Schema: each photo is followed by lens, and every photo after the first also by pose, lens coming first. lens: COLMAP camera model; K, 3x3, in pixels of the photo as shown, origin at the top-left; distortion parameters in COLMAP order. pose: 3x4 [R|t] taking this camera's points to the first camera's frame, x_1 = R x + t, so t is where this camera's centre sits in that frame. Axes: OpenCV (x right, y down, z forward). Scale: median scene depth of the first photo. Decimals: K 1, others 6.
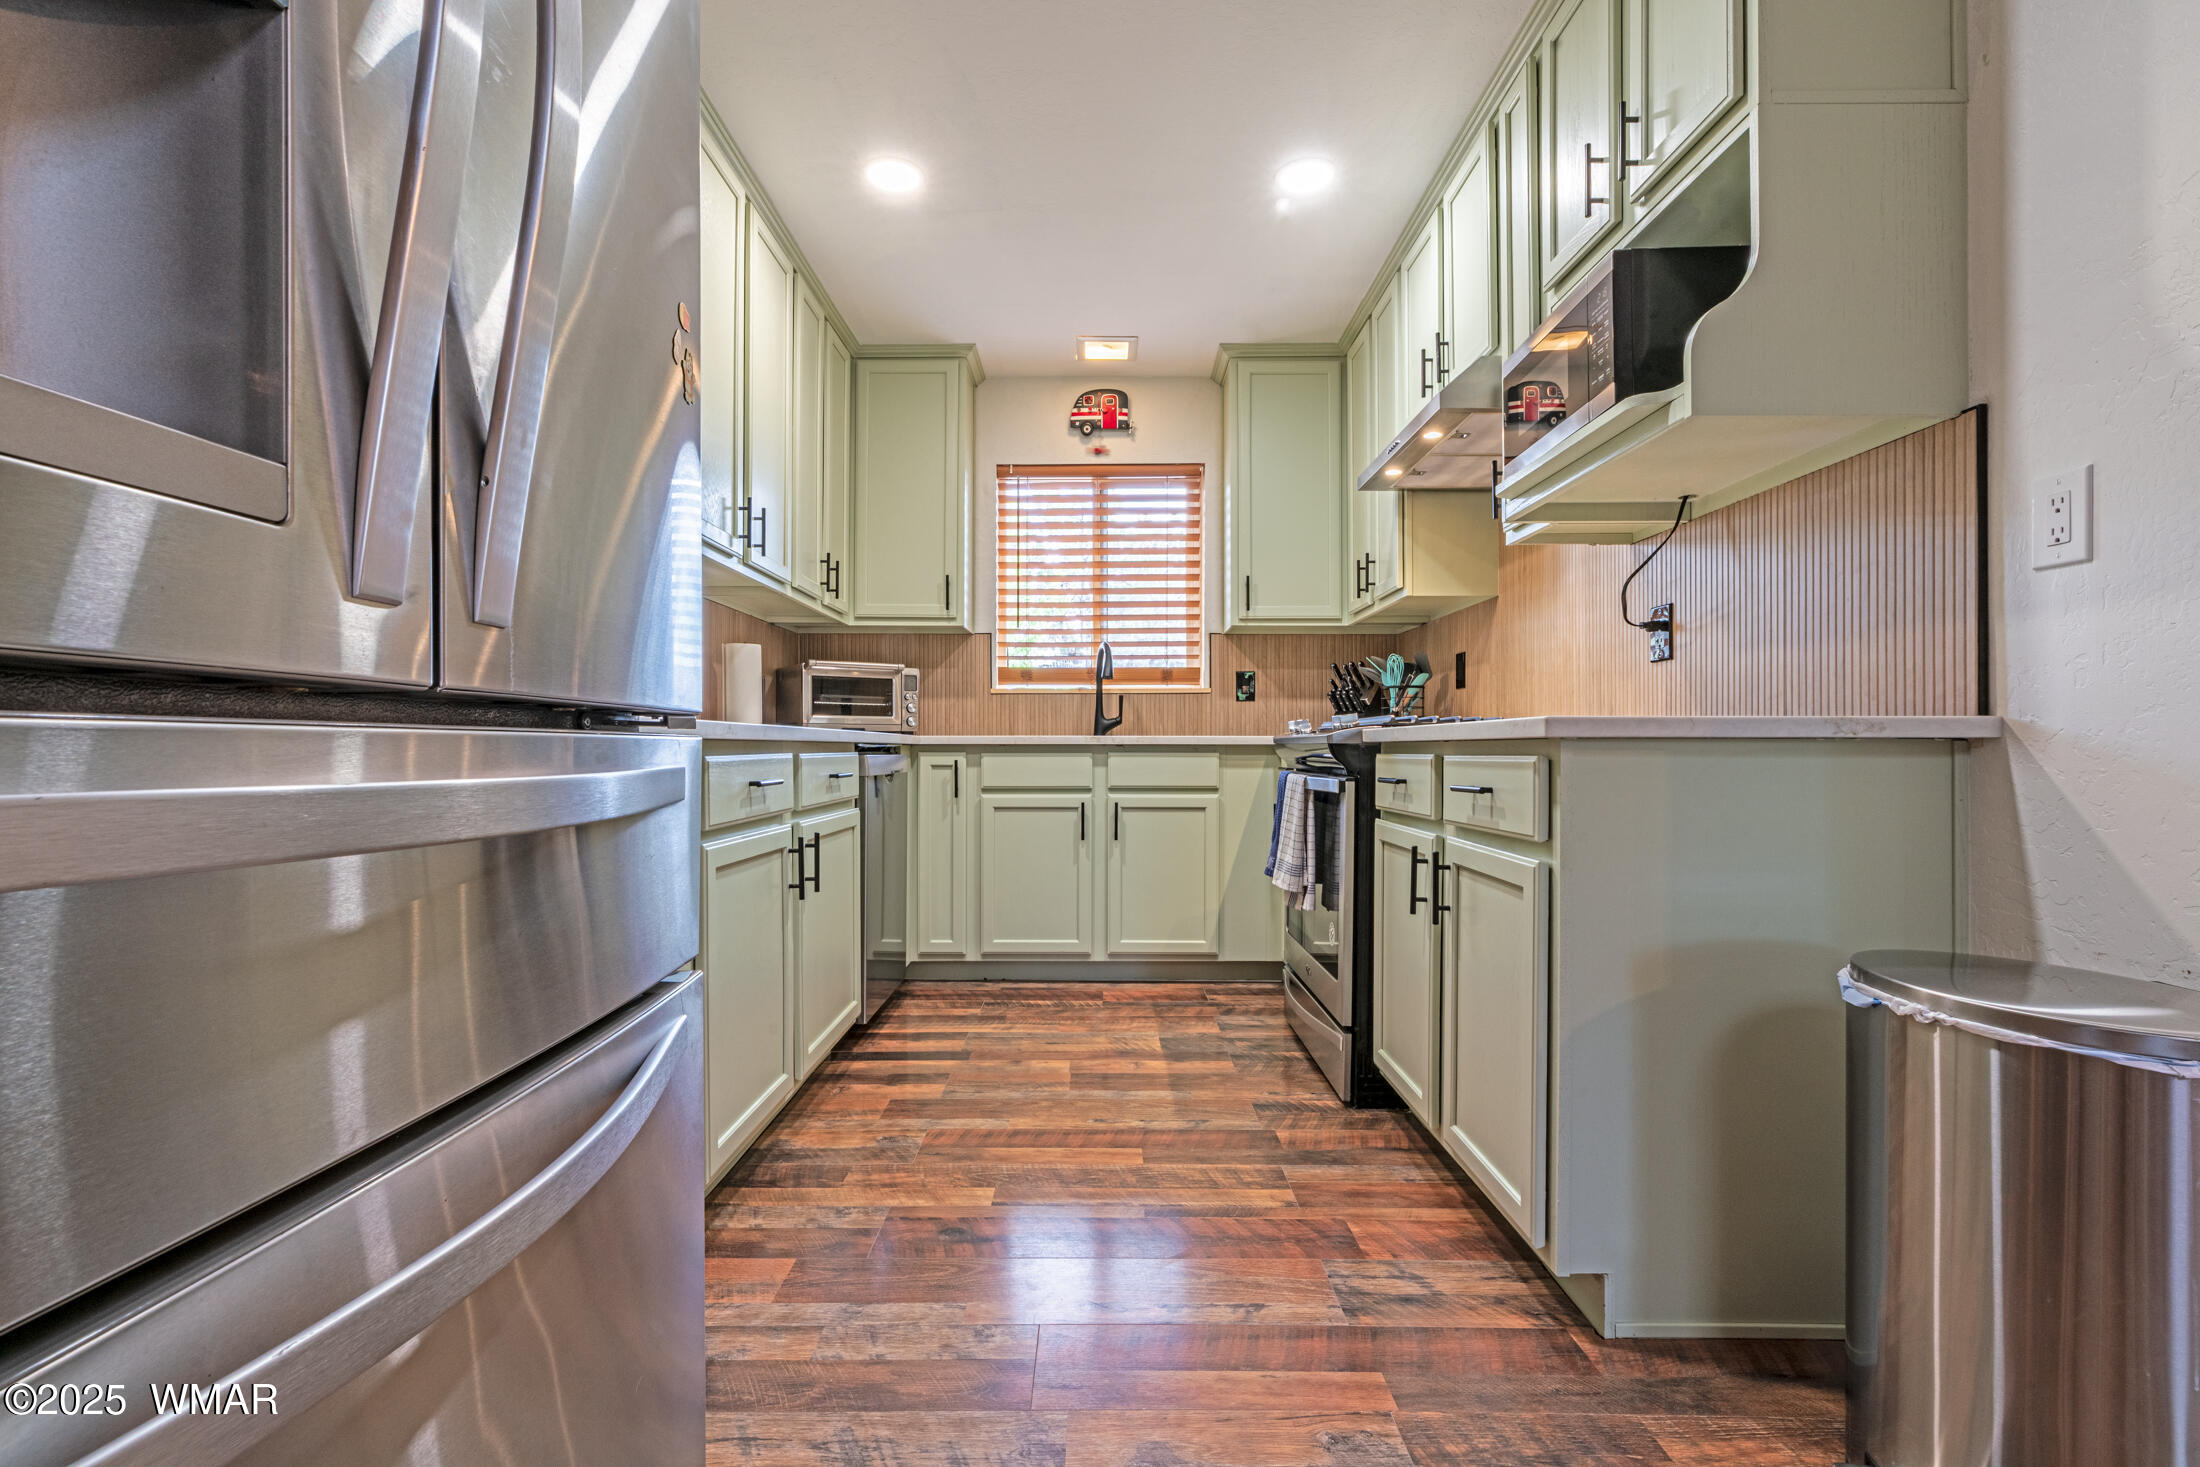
lens RADIAL K [[975.7, 0, 1087.8], [0, 975.7, 742.4], [0, 0, 1]] dist [0.005306, 0.000469]
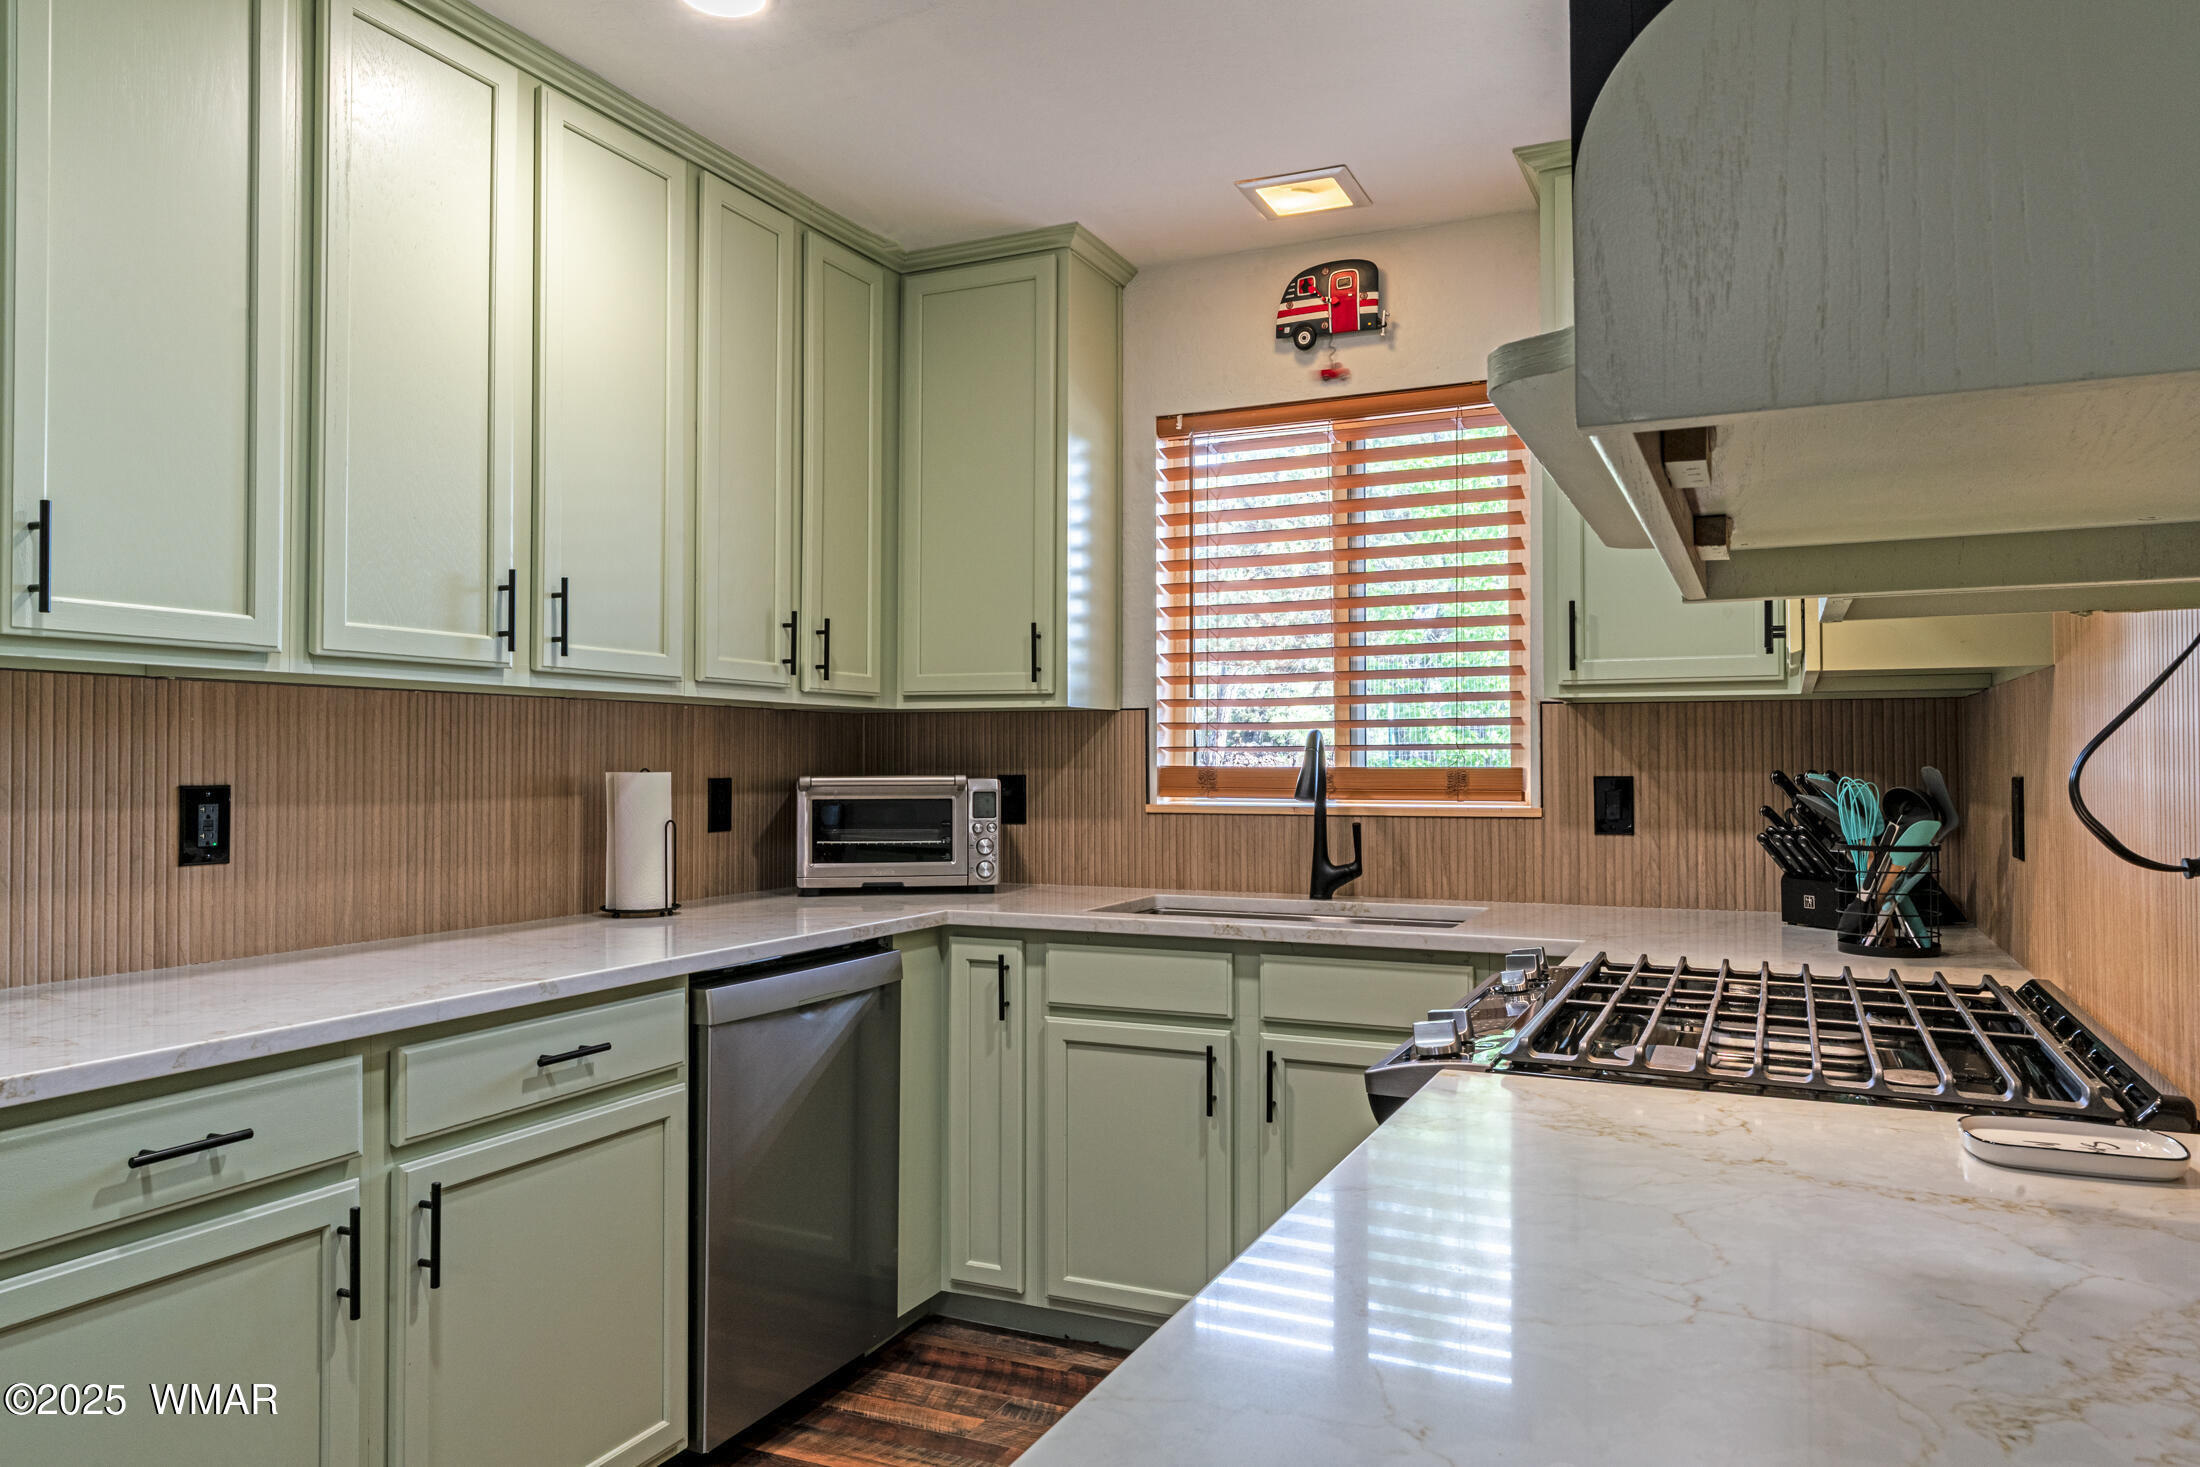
lens RADIAL K [[1462.9, 0, 1079.4], [0, 1462.9, 740.7], [0, 0, 1]] dist [0.001958, 0.005215]
pose [[0.912184, -0.005930, -0.409737, 0.260173], [0.000684, 0.999916, -0.012948, -0.096537], [0.409779, 0.011531, 0.912112, 0.228904]]
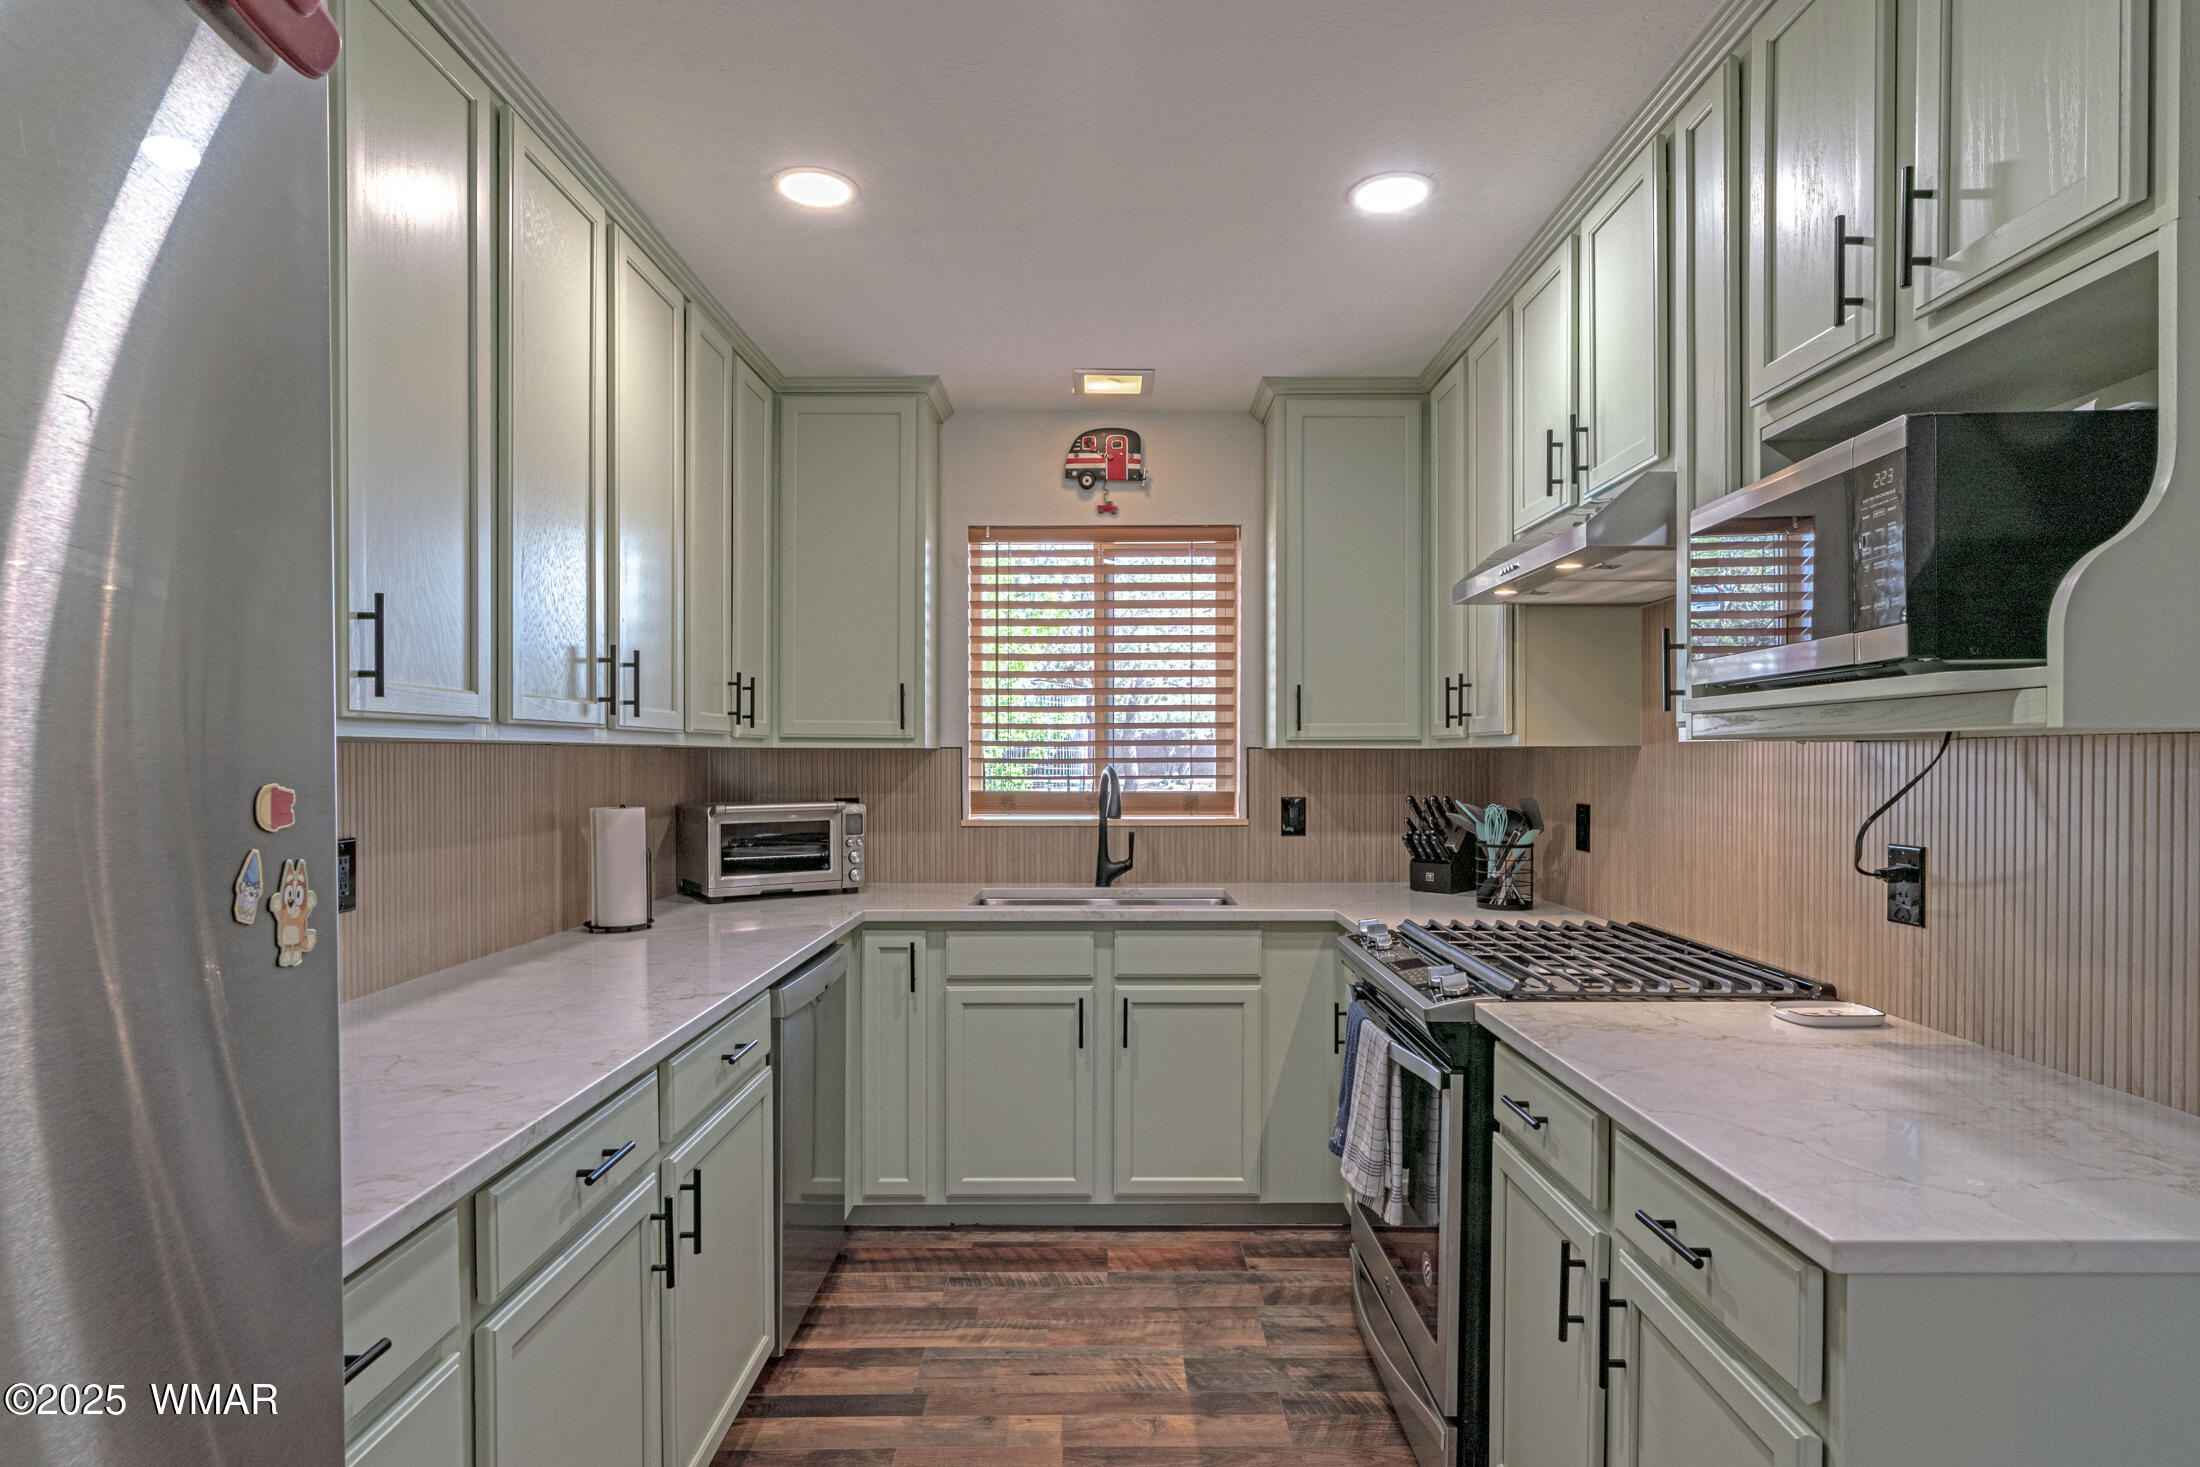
lens RADIAL K [[1156.9, 0, 1105.4], [0, 1156.9, 774.8], [0, 0, 1]] dist [0.004027, 0.003695]
pose [[0.999906, 0.000150, 0.013703, 0.001330], [-0.000370, 0.999871, 0.016029, -0.124381], [-0.013699, -0.016033, 0.999778, 0.109014]]
